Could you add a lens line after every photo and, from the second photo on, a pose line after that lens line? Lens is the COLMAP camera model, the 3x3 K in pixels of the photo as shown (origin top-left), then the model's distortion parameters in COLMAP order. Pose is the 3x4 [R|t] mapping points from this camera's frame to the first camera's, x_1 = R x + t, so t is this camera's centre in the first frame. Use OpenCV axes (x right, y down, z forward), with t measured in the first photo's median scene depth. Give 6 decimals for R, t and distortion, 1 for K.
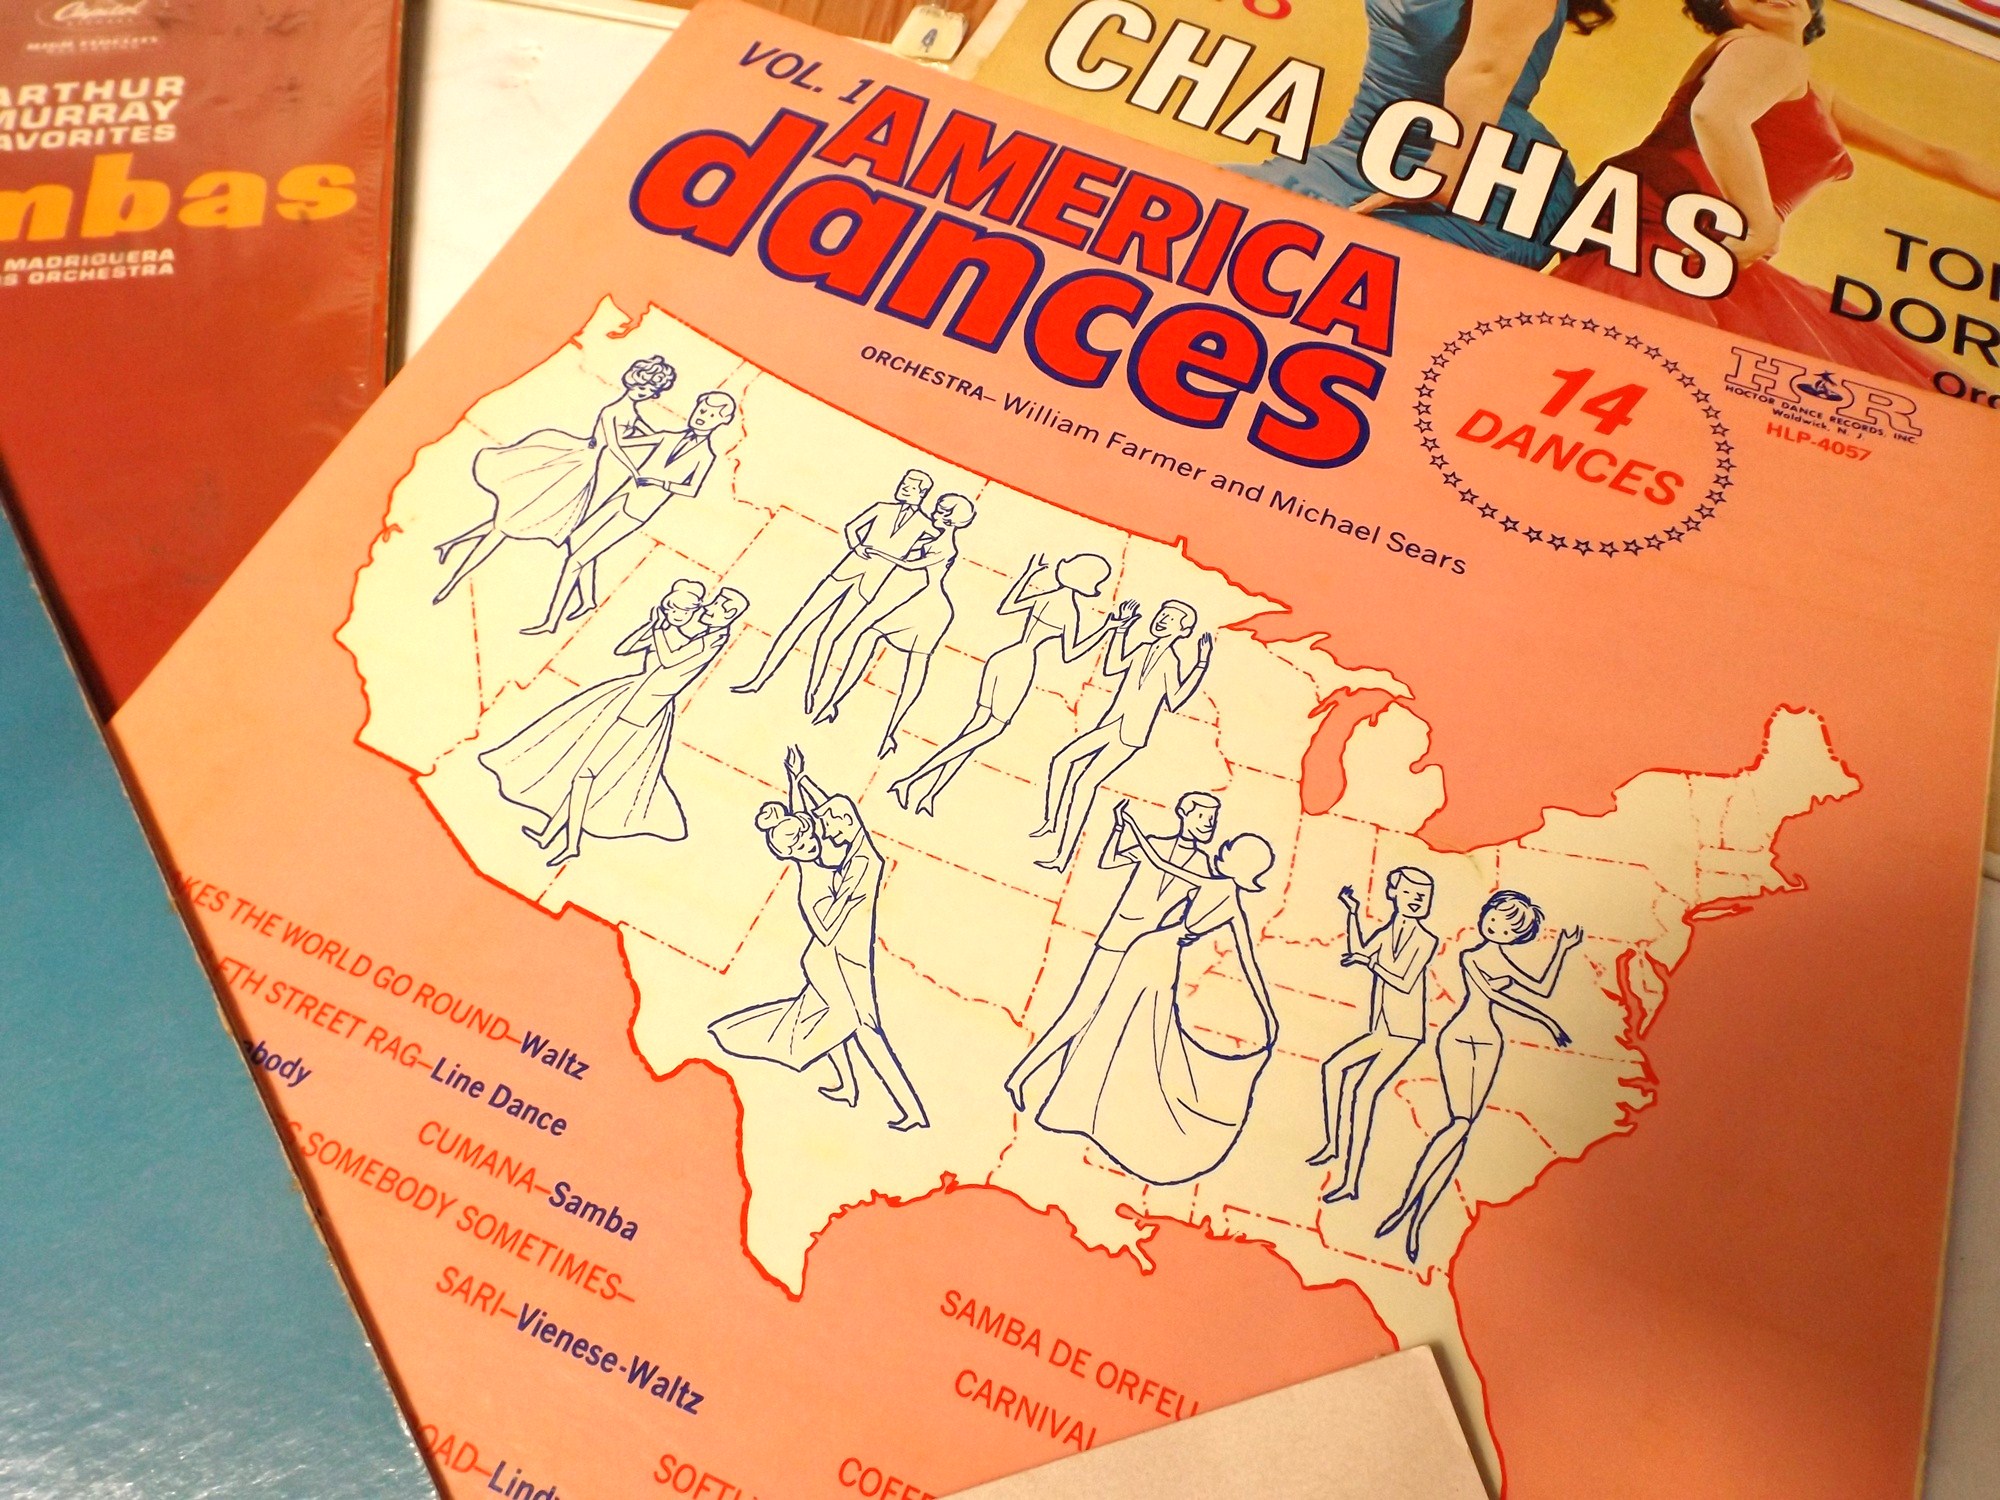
lens RADIAL K [[1434.0, 0, 1005.6], [0, 1434.0, 746.9], [0, 0, 1]] dist [0.001702, -0.013182]
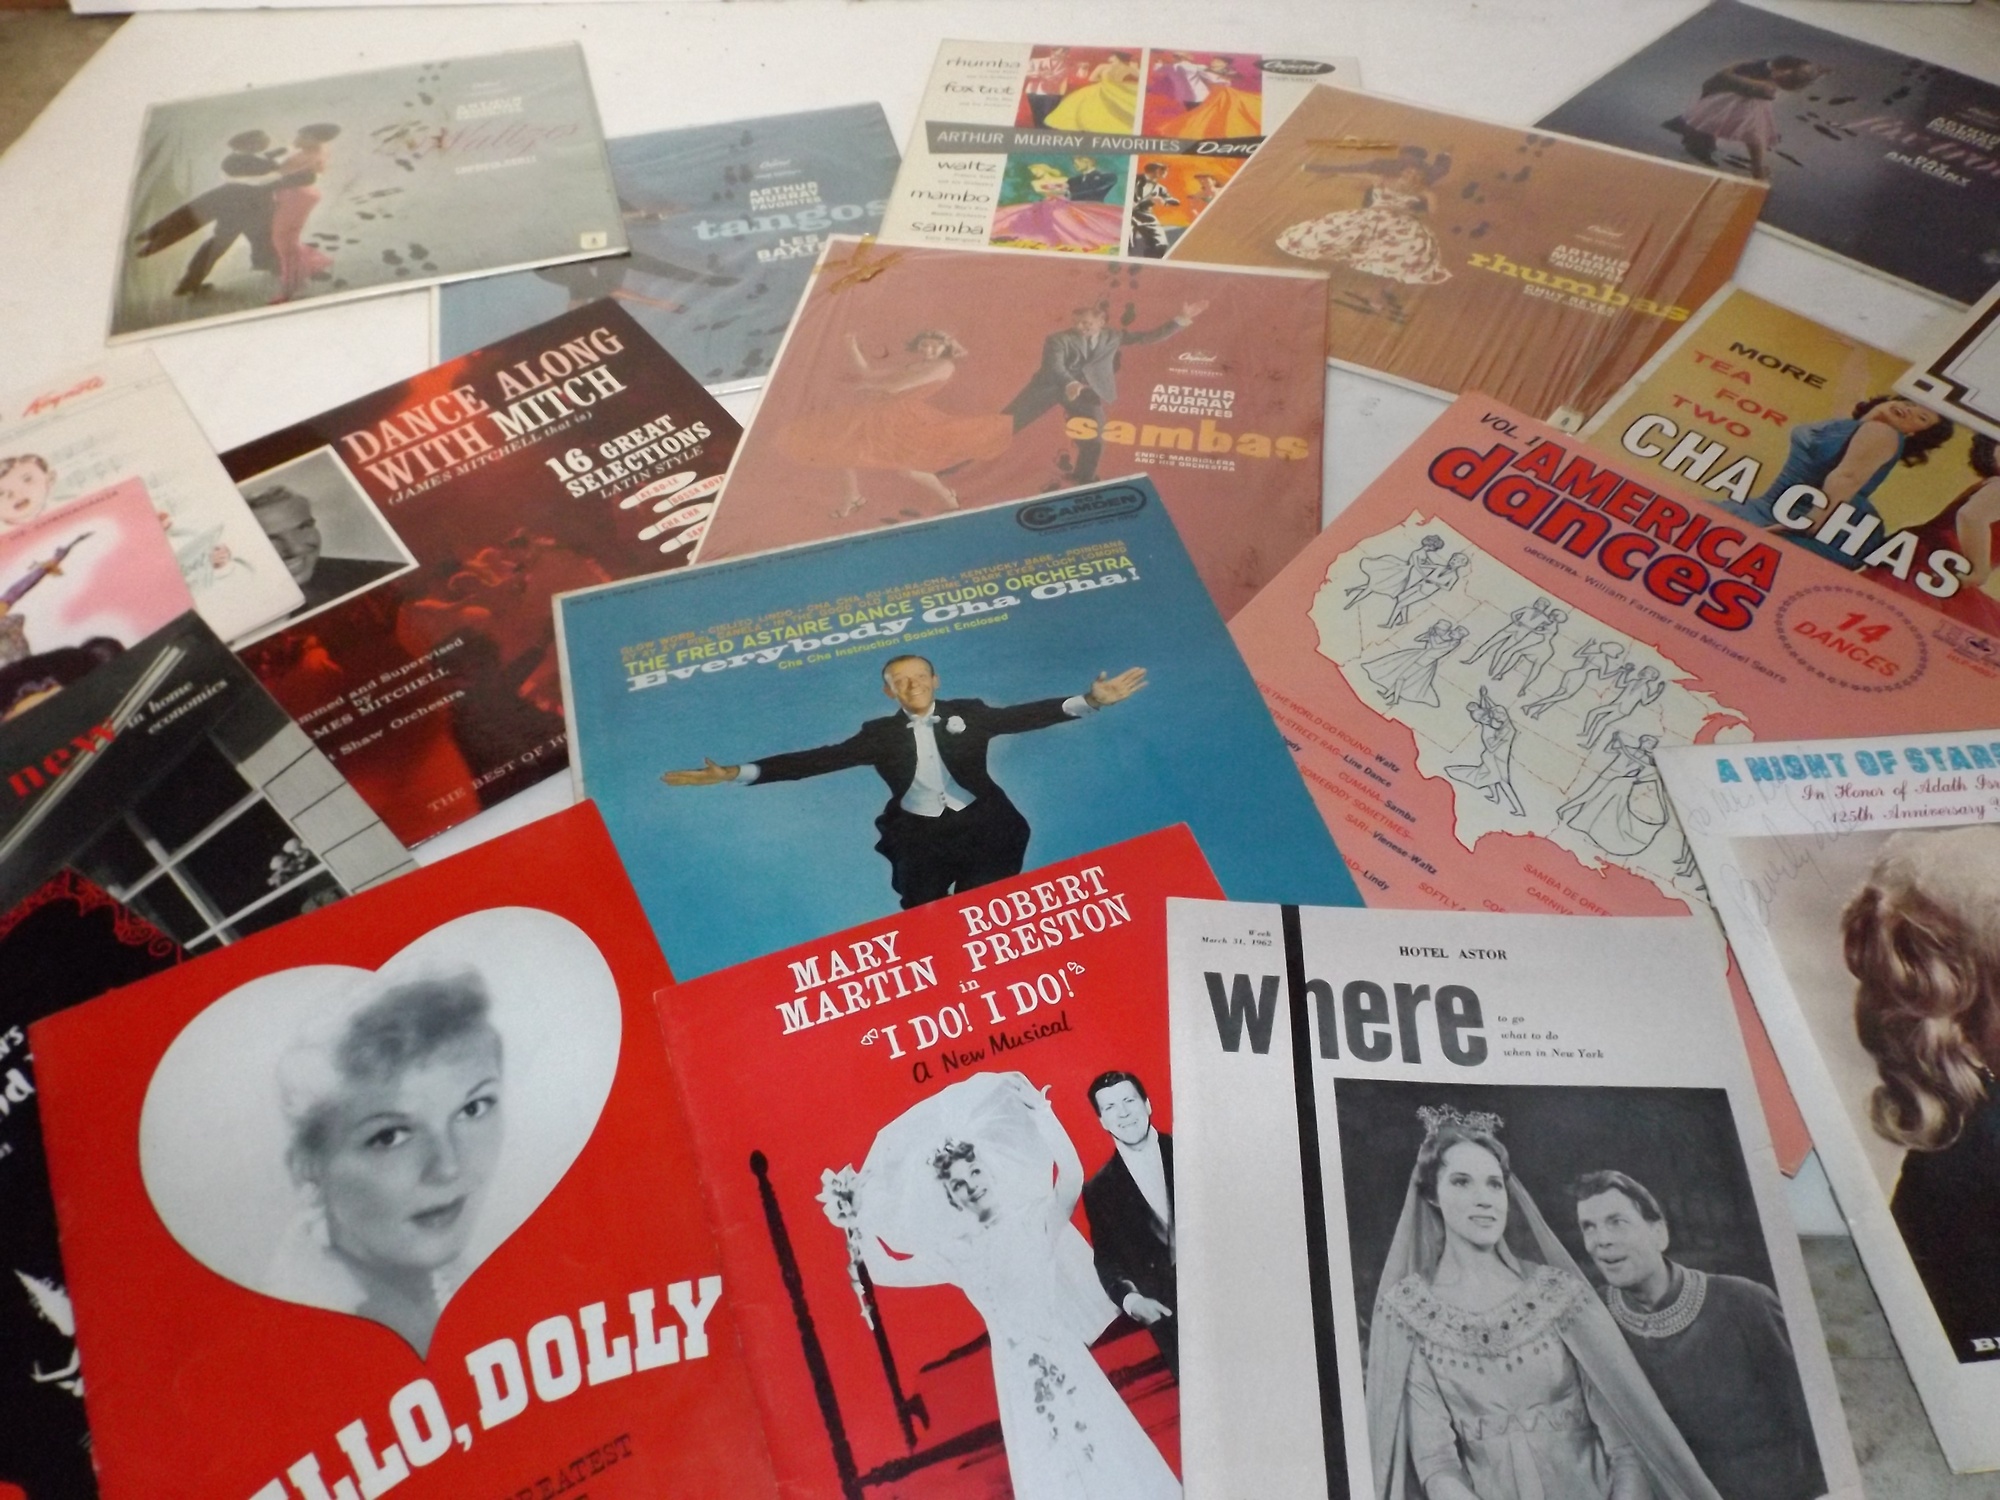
lens RADIAL K [[1434.0, 0, 998.5], [0, 1434.0, 761.1], [0, 0, 1]] dist [0.001702, -0.013182]
pose [[0.945136, 0.208726, -0.251299, -0.258010], [-0.246223, 0.960712, -0.128089, 0.582935], [0.214691, 0.182937, 0.959397, -1.398200]]
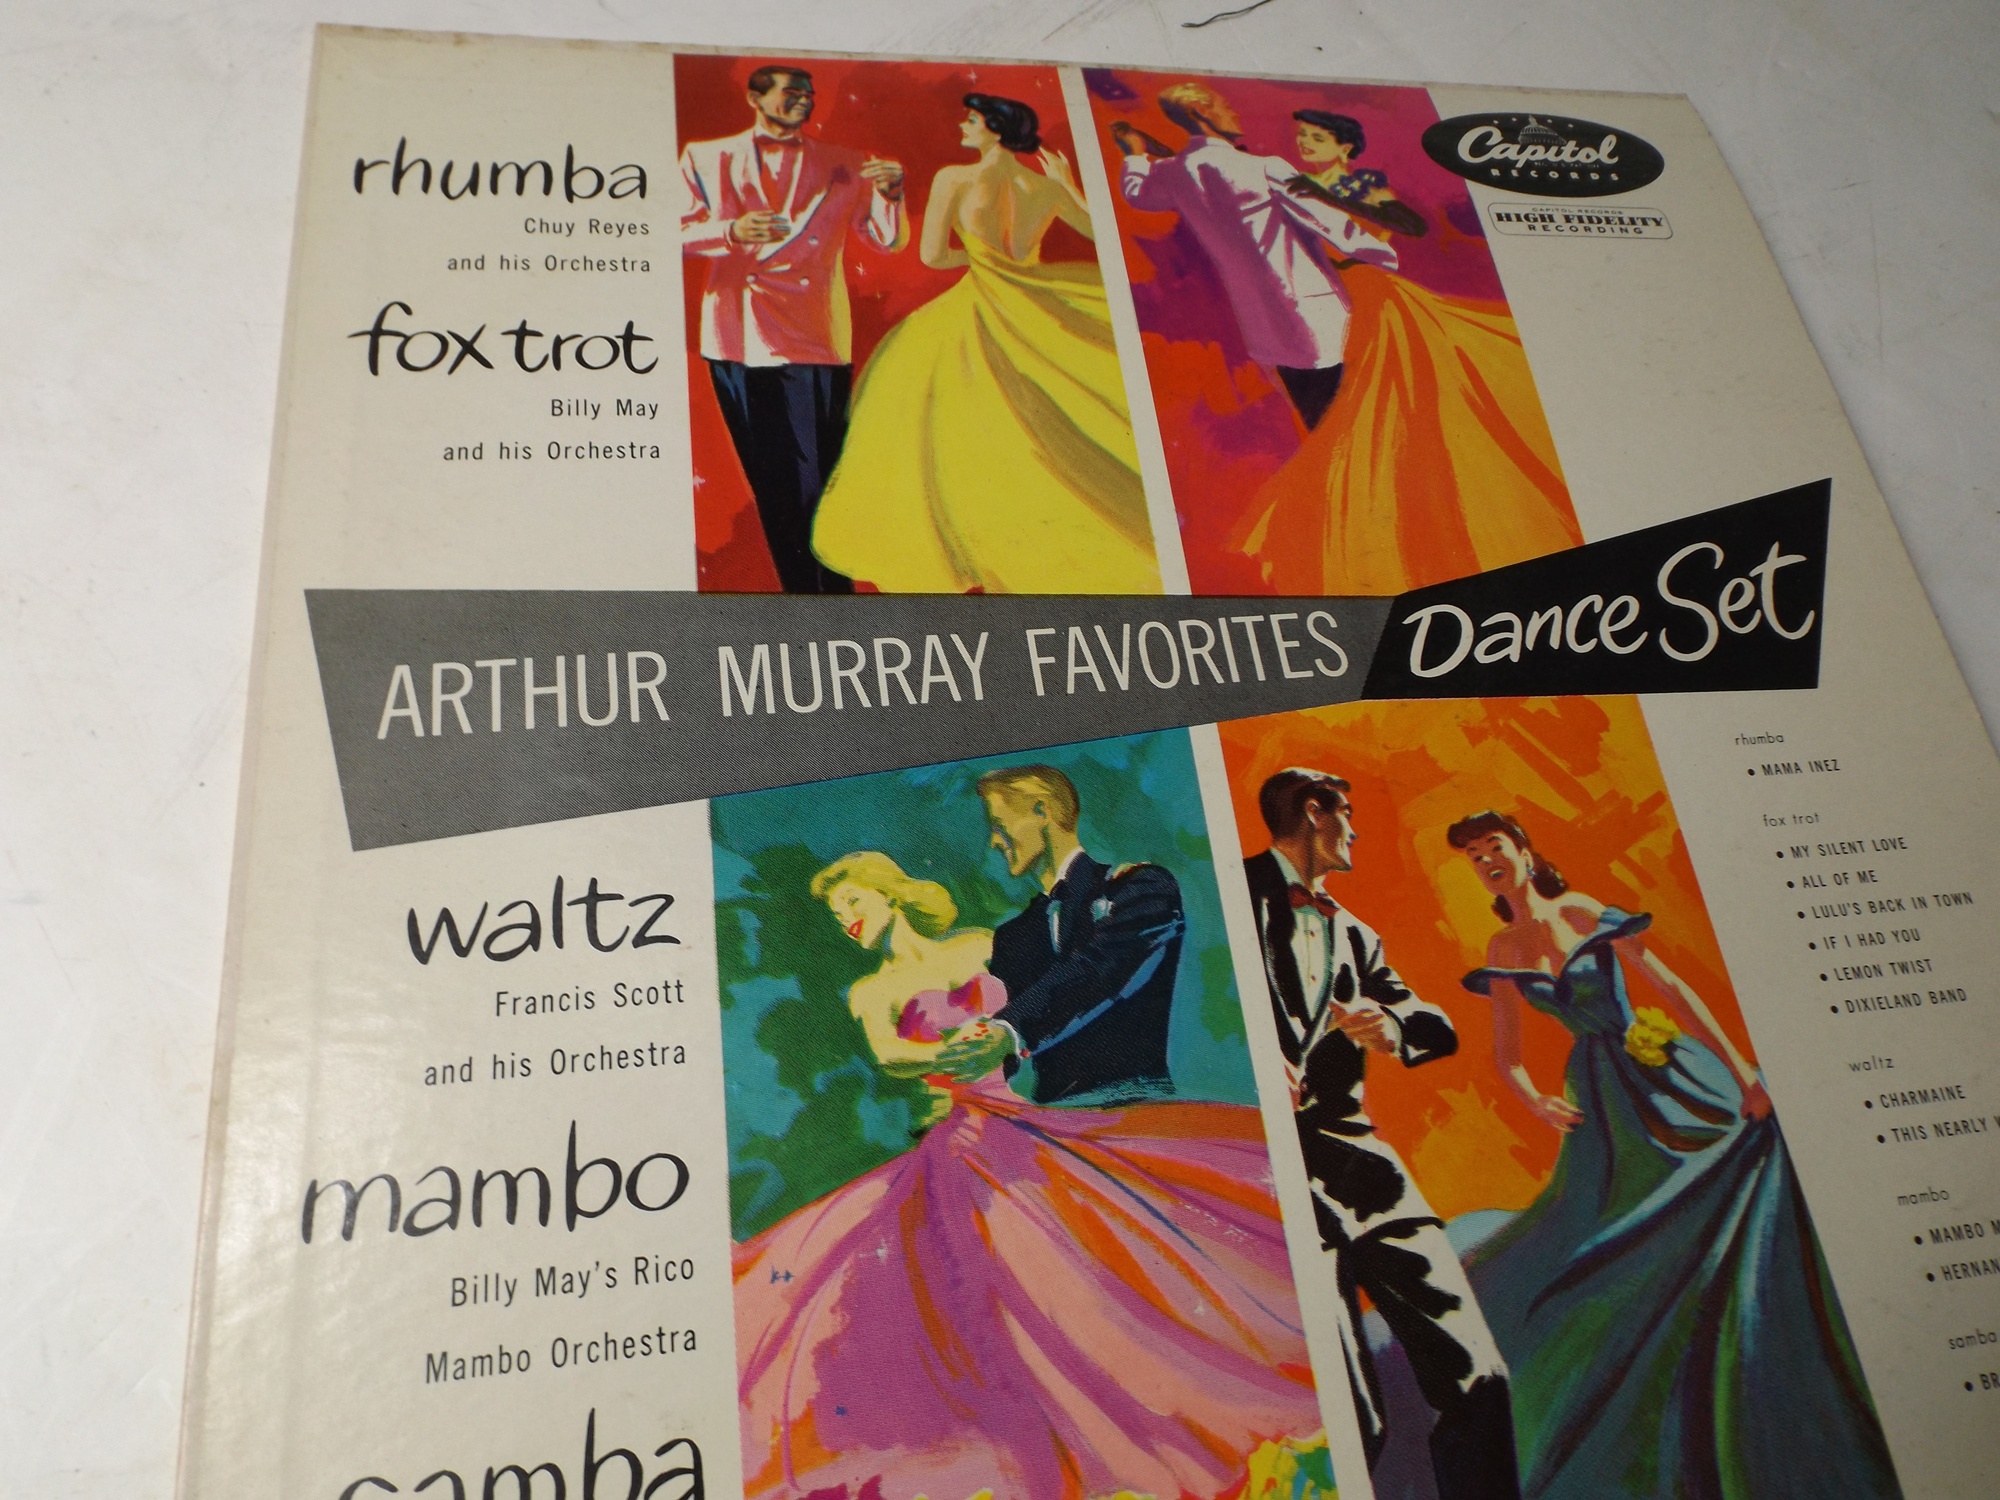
lens RADIAL K [[1434.0, 0, 987.9], [0, 1434.0, 732.2], [0, 0, 1]] dist [0.001702, -0.013182]
pose [[0.991201, 0.118942, 0.058074, -1.252121], [-0.123687, 0.988552, 0.086409, -1.299084], [-0.047132, -0.092832, 0.994566, 0.725875]]
